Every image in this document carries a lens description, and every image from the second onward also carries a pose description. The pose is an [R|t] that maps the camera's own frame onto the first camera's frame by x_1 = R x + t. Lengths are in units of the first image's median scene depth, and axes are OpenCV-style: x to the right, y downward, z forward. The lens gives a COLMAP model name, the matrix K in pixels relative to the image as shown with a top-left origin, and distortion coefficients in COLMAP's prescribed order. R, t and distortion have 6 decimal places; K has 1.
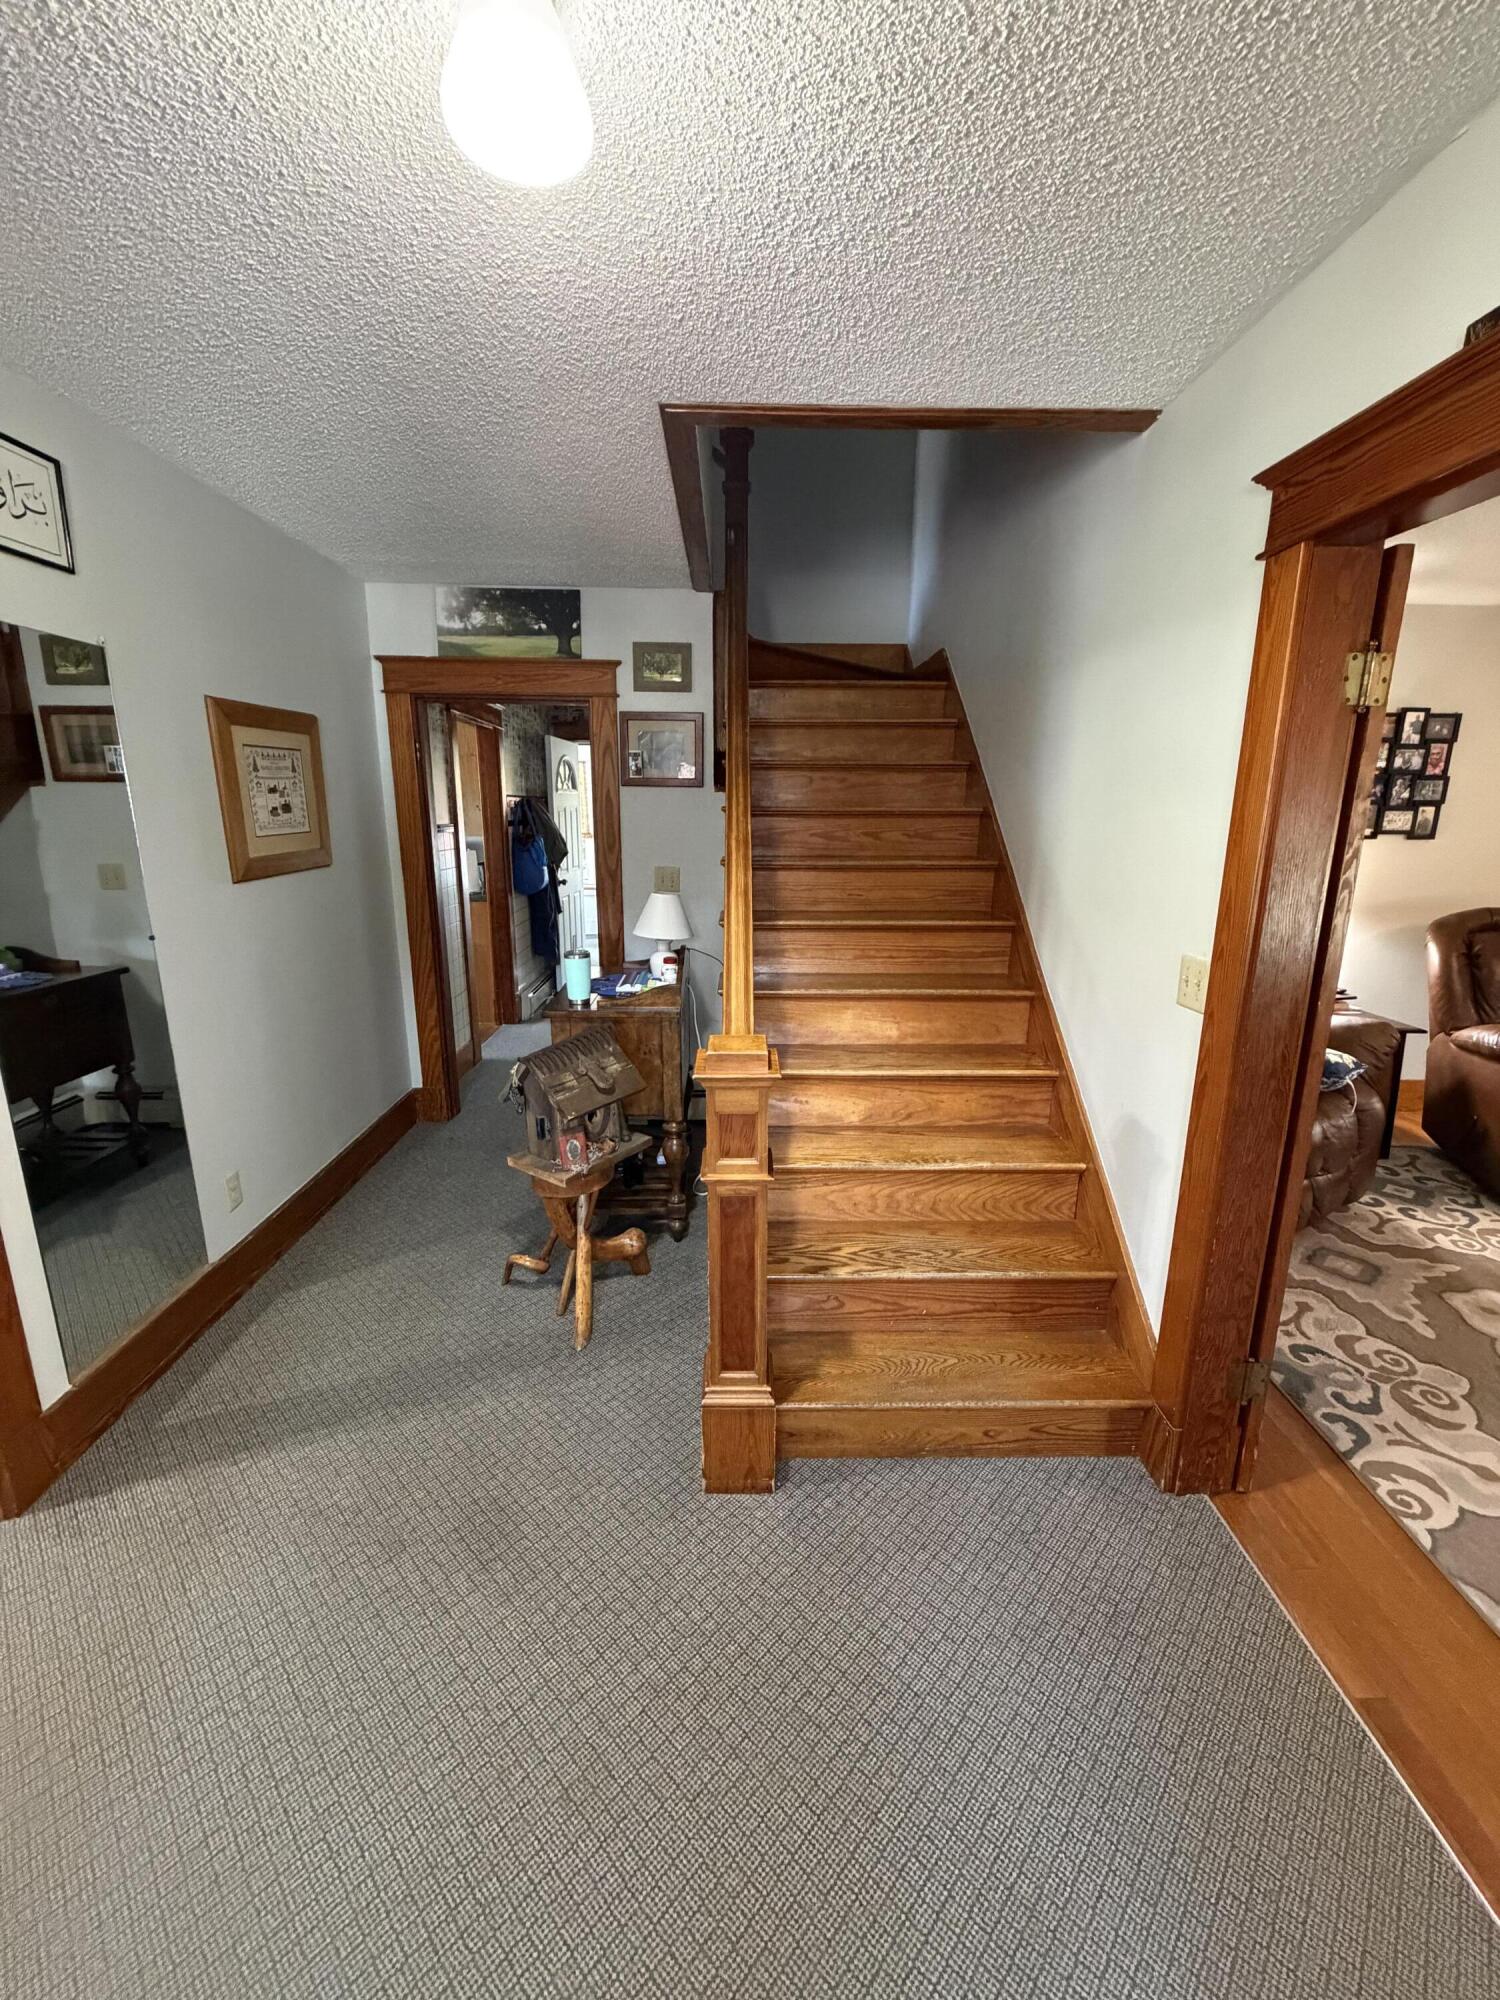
lens RADIAL K [[797.5, 0, 750.0], [0, 797.5, 1000.0], [0, 0, 1]] dist [-0.000374, 0.000082]
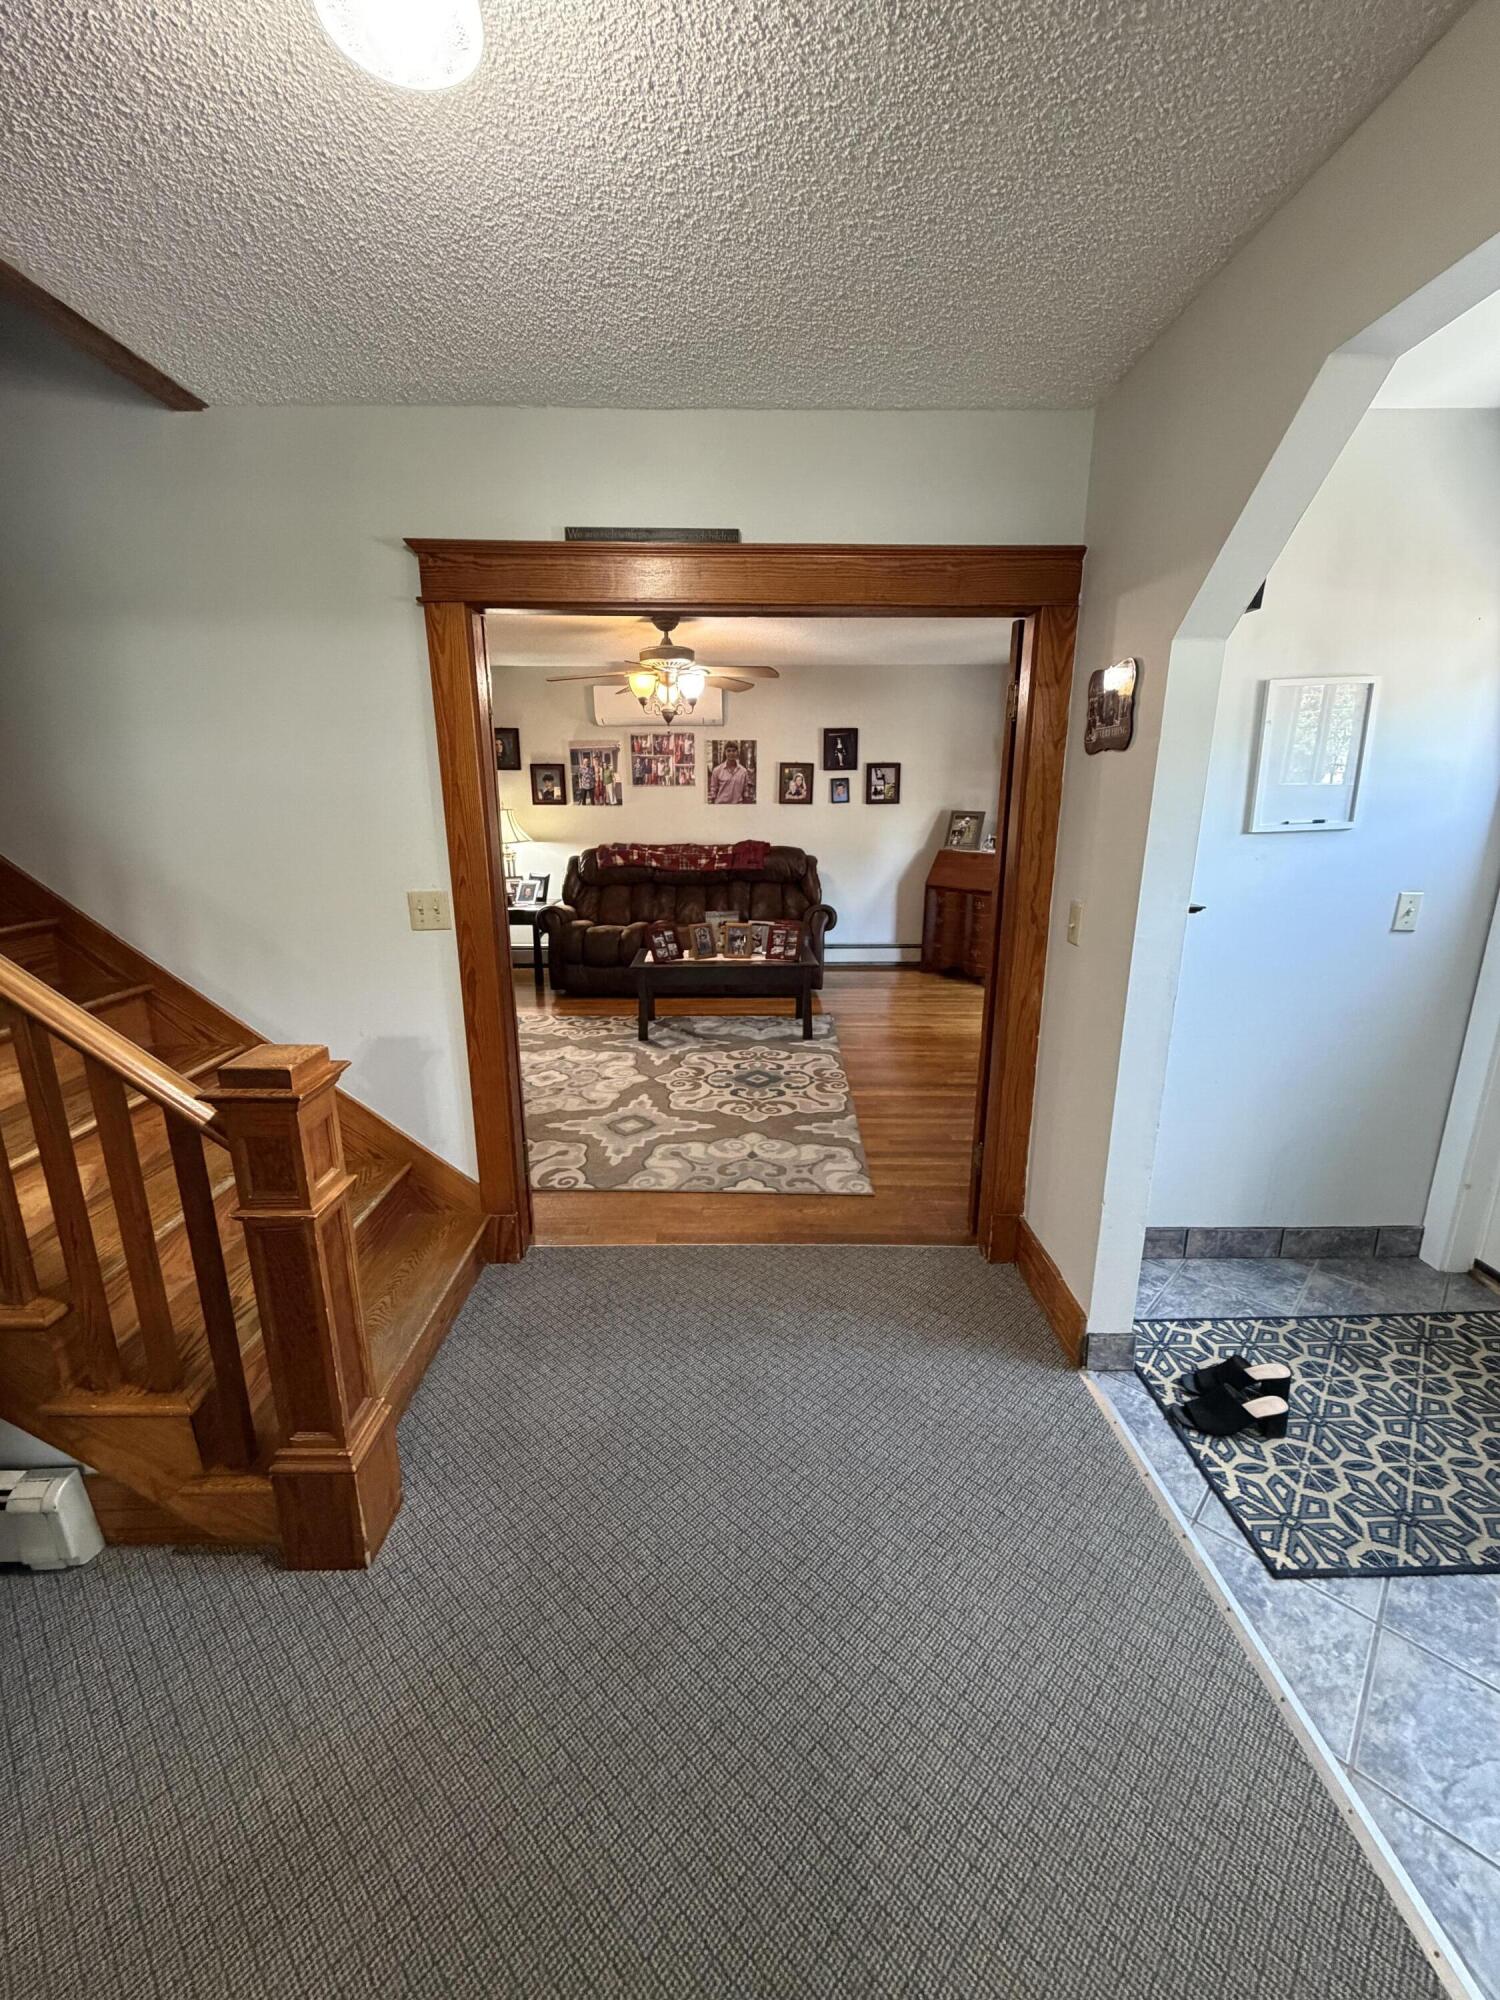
lens RADIAL K [[813.4, 0, 750.0], [0, 813.4, 1000.0], [0, 0, 1]] dist [0.033896, 0.000039]
pose [[0.011592, -0.265782, 0.963963, -0.791220], [0.243556, 0.935745, 0.255073, -0.097961], [-0.969818, 0.231823, 0.075580, 0.392606]]
